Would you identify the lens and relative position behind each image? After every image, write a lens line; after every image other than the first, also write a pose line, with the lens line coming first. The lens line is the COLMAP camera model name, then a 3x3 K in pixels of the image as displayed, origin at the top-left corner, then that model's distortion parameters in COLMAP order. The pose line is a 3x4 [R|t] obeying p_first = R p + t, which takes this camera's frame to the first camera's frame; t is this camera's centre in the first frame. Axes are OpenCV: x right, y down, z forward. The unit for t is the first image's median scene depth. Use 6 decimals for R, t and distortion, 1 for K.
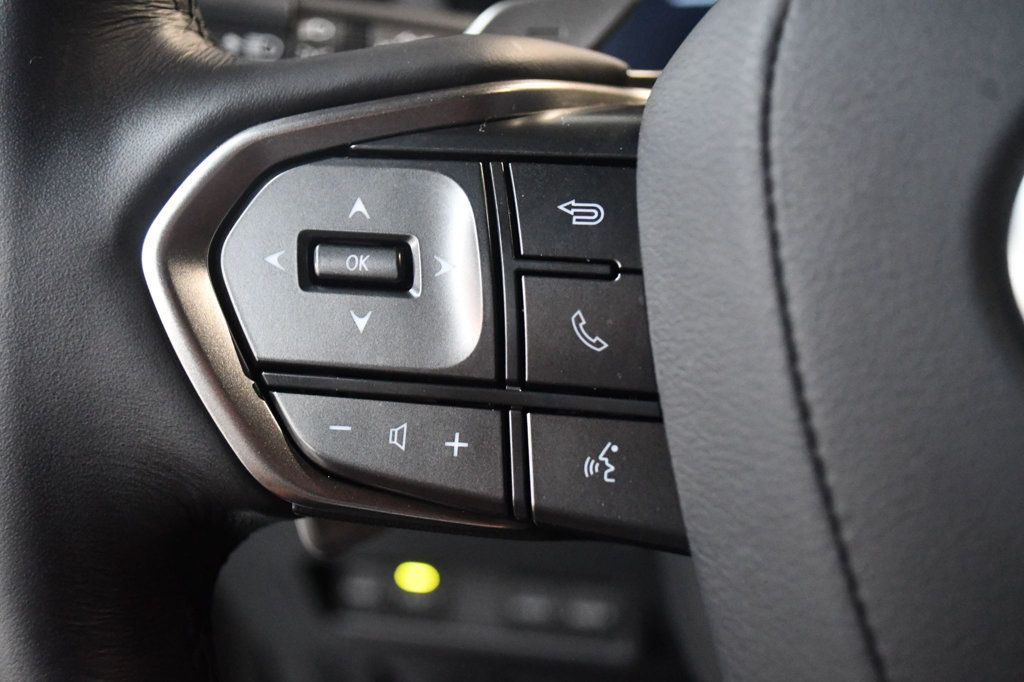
lens RADIAL K [[1416.7, 0, 511.8], [0, 1416.7, 341.6], [0, 0, 1]] dist [-0.020722, 0.000000]
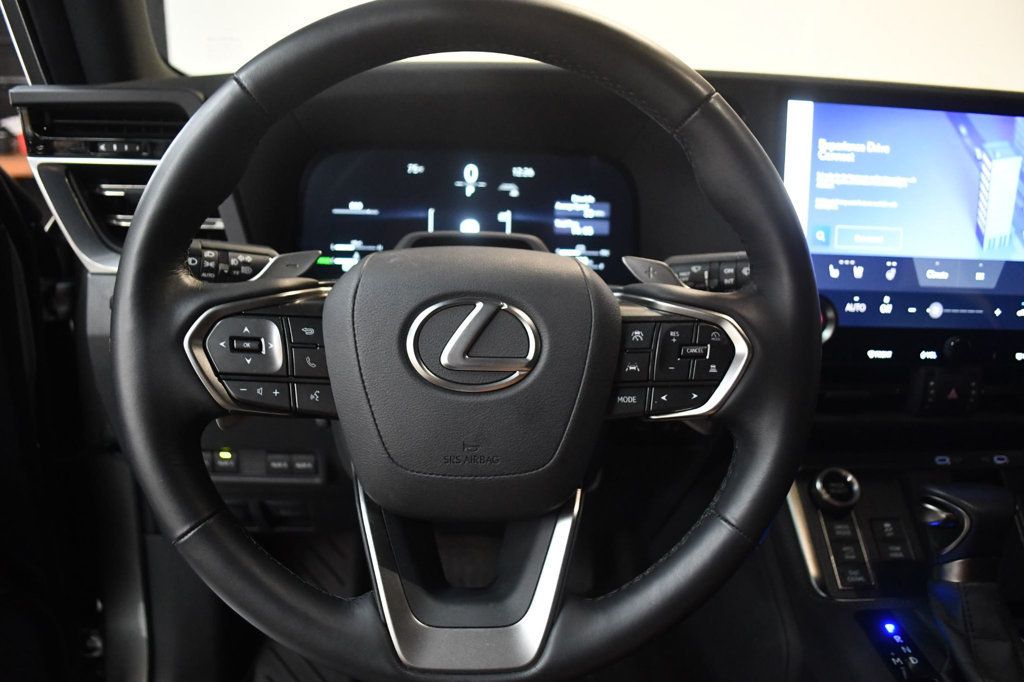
lens RADIAL K [[801.4, 0, 507.4], [0, 801.4, 334.4], [0, 0, 1]] dist [-0.056385, -0.002022]
pose [[0.949239, -0.021883, 0.313795, -0.116122], [0.021247, 0.999759, 0.005448, -0.081388], [-0.313839, 0.001496, 0.949475, -1.214432]]
